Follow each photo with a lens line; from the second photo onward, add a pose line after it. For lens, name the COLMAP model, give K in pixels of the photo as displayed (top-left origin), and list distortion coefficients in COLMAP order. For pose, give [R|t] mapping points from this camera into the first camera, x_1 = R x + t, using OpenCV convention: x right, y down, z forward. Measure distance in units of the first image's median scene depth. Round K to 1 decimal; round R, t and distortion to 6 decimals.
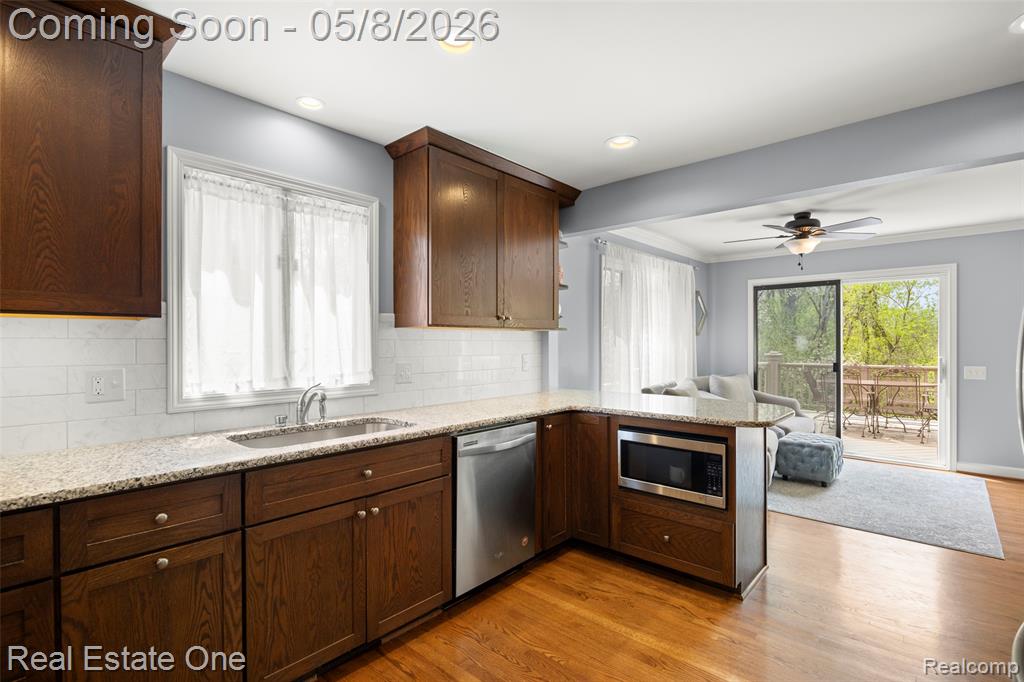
lens RADIAL K [[483.5, 0, 512.0], [0, 483.5, 341.0], [0, 0, 1]] dist [-0.002093, -0.000432]
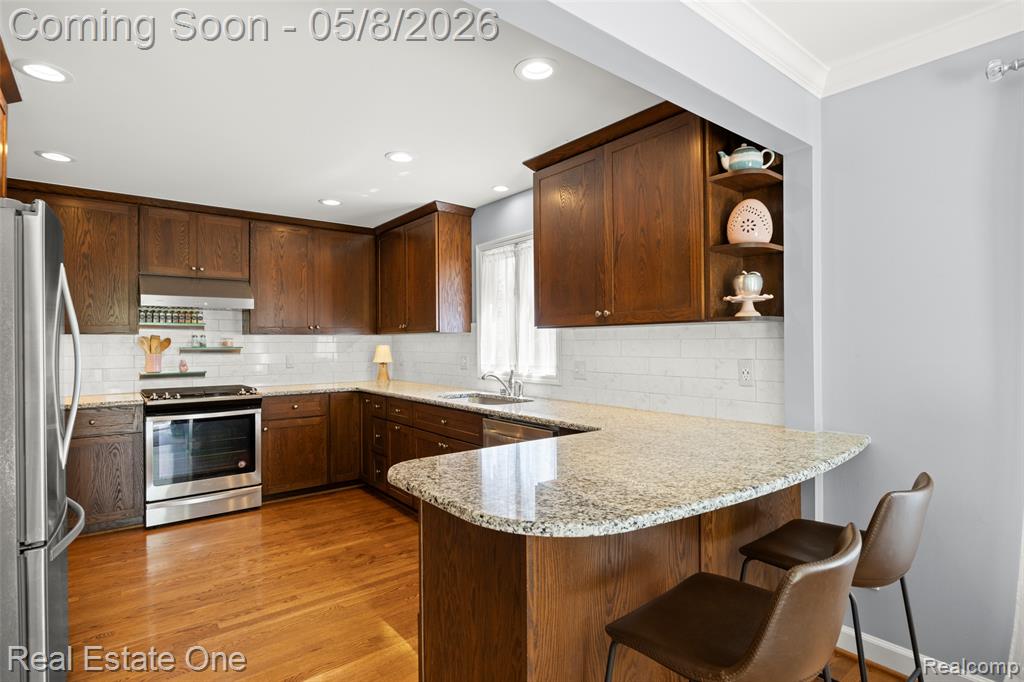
lens RADIAL K [[513.5, 0, 512.0], [0, 513.5, 341.0], [0, 0, 1]] dist [0.000049, 0.000020]
pose [[-0.173952, 0.000917, -0.984754, 1.148782], [0.011386, 0.999935, -0.001080, -0.000636], [0.984688, -0.011400, -0.173951, 1.269831]]
